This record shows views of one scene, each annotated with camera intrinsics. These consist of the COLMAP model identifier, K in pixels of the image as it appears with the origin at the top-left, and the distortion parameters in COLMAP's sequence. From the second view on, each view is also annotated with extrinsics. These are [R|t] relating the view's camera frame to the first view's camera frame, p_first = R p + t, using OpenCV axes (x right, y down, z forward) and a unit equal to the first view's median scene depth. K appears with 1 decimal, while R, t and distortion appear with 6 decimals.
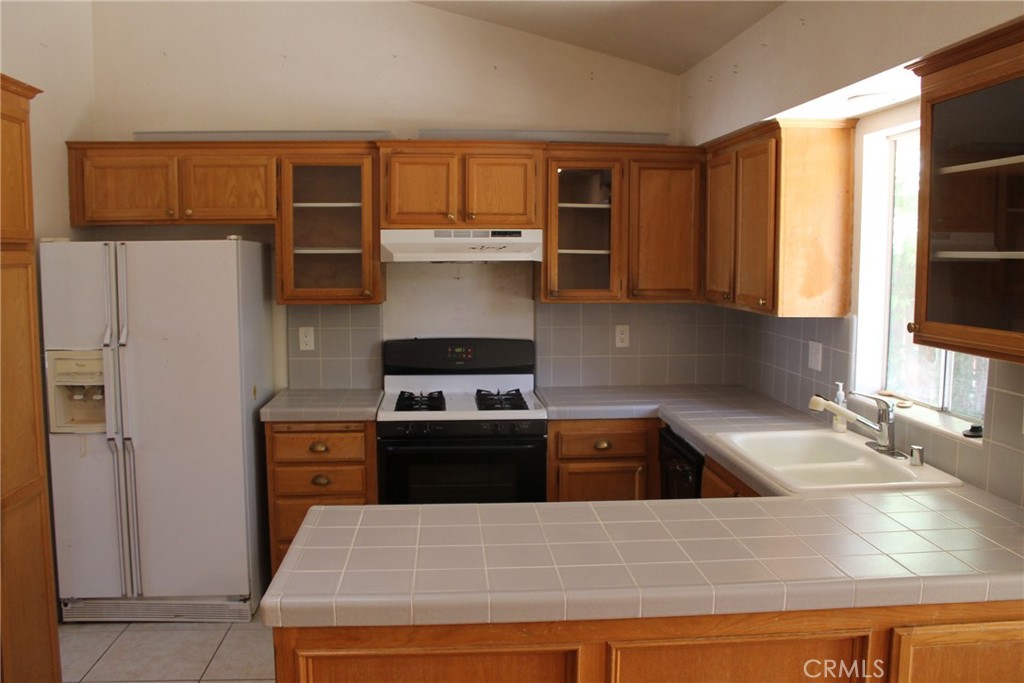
lens RADIAL K [[874.4, 0, 512.0], [0, 874.4, 341.5], [0, 0, 1]] dist [-0.165372, 0.159738]
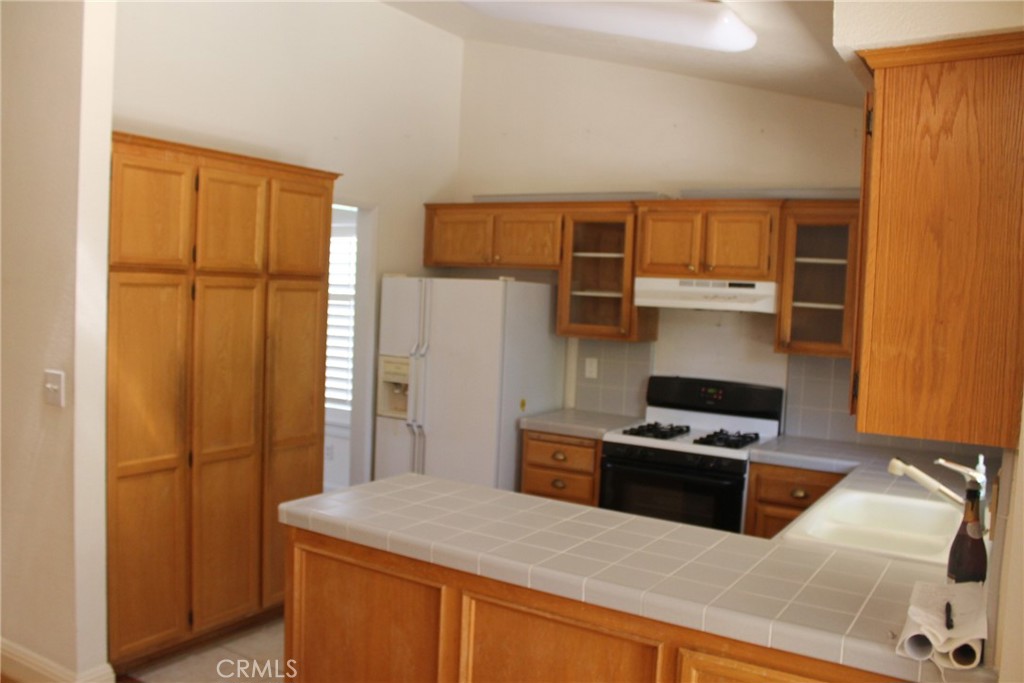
lens RADIAL K [[874.4, 0, 512.0], [0, 874.4, 341.5], [0, 0, 1]] dist [-0.165372, 0.159738]
pose [[0.800695, 0.070124, -0.594954, 0.414016], [-0.103797, 0.994344, -0.022494, -0.001224], [0.590011, 0.079765, 0.803445, -0.018709]]
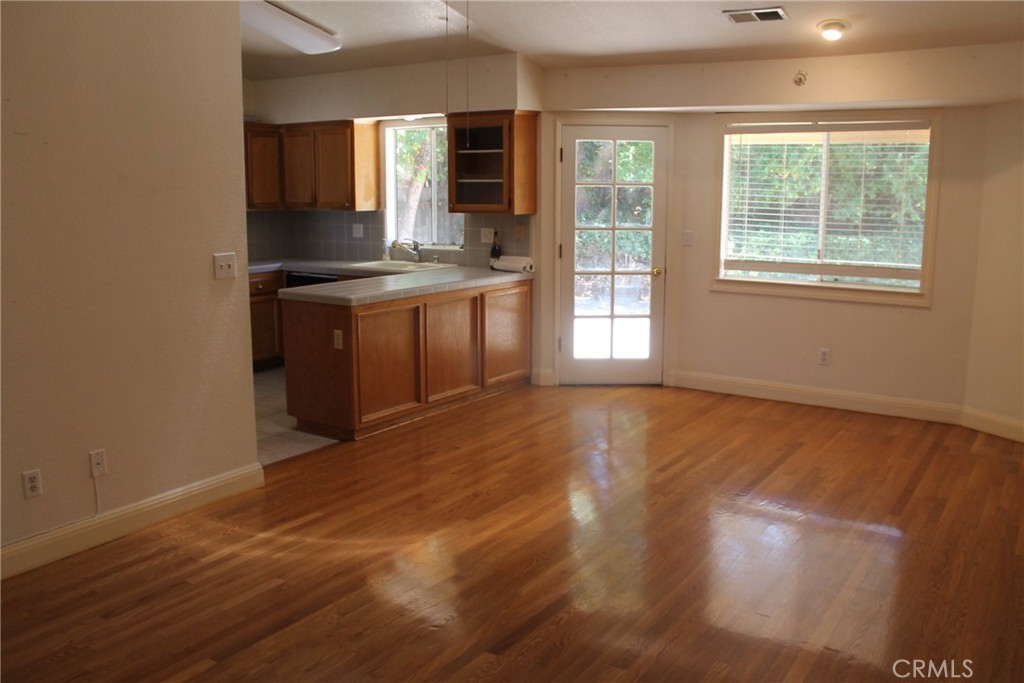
lens RADIAL K [[874.4, 0, 512.0], [0, 874.4, 341.5], [0, 0, 1]] dist [-0.165372, 0.159738]
pose [[0.634863, -0.141574, 0.759543, -0.961140], [0.079018, 0.989811, 0.118447, 0.058016], [-0.768573, -0.015181, 0.639582, -0.590896]]
